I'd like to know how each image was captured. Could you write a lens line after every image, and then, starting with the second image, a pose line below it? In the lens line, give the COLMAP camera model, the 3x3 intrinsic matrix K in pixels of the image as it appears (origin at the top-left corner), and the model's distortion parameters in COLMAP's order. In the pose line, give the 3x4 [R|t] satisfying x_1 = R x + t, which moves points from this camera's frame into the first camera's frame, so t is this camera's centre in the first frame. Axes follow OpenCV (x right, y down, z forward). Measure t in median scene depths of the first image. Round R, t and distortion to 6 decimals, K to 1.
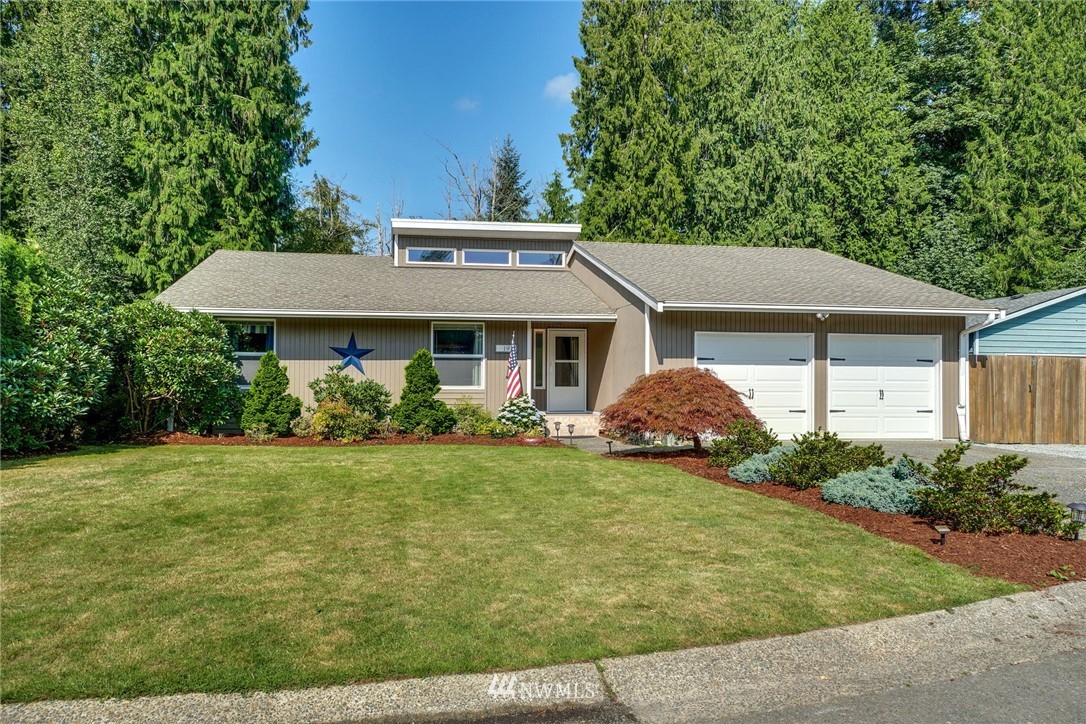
lens RADIAL K [[810.9, 0, 519.5], [0, 810.9, 343.0], [0, 0, 1]] dist [0.040483, 0.000819]
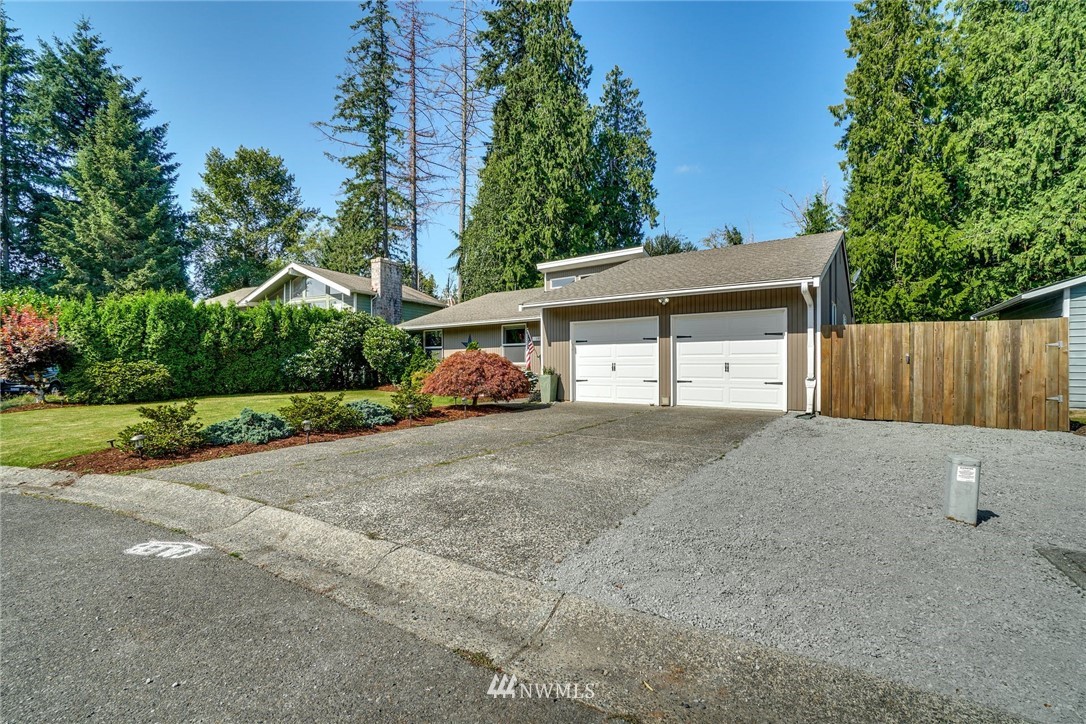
lens RADIAL K [[475.9, 0, 535.1], [0, 475.9, 358.7], [0, 0, 1]] dist [-0.048235, 0.019897]
pose [[0.694262, -0.013308, -0.719599, 0.530851], [0.050619, 0.998256, 0.030375, 0.014587], [0.717940, -0.057513, 0.693725, 0.279013]]
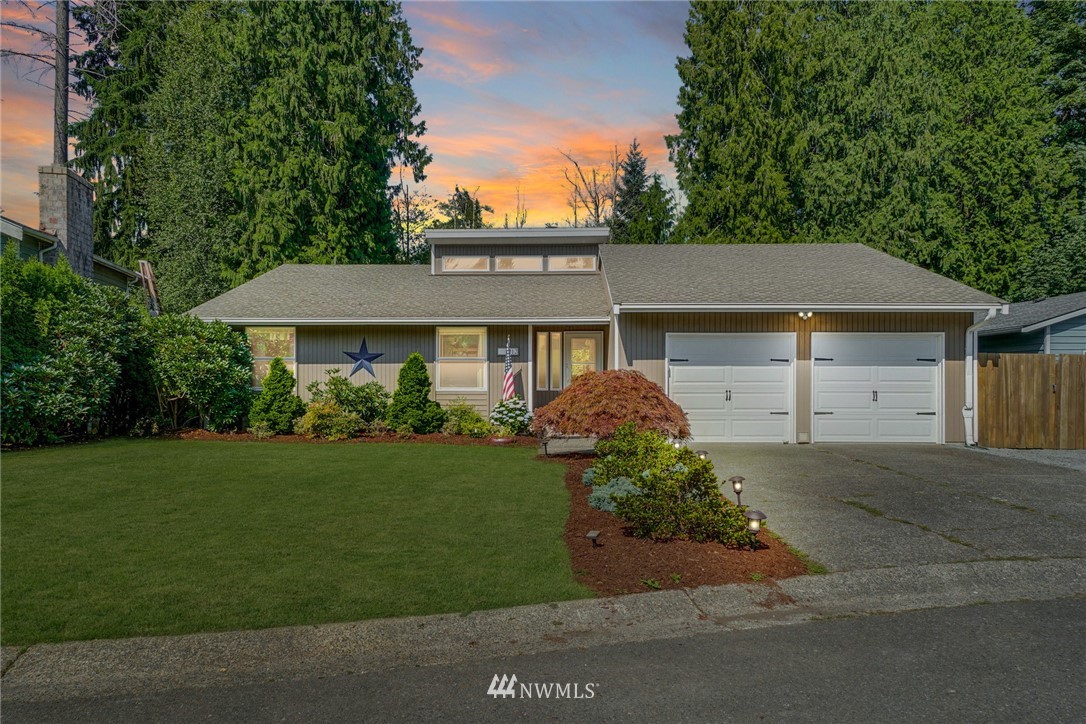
lens RADIAL K [[786.6, 0, 537.3], [0, 786.6, 364.0], [0, 0, 1]] dist [0.009845, 0.036973]
pose [[0.981376, -0.007321, -0.191956, 0.171789], [0.012076, 0.999648, 0.023609, -0.000419], [0.191716, -0.025487, 0.981119, 0.016957]]
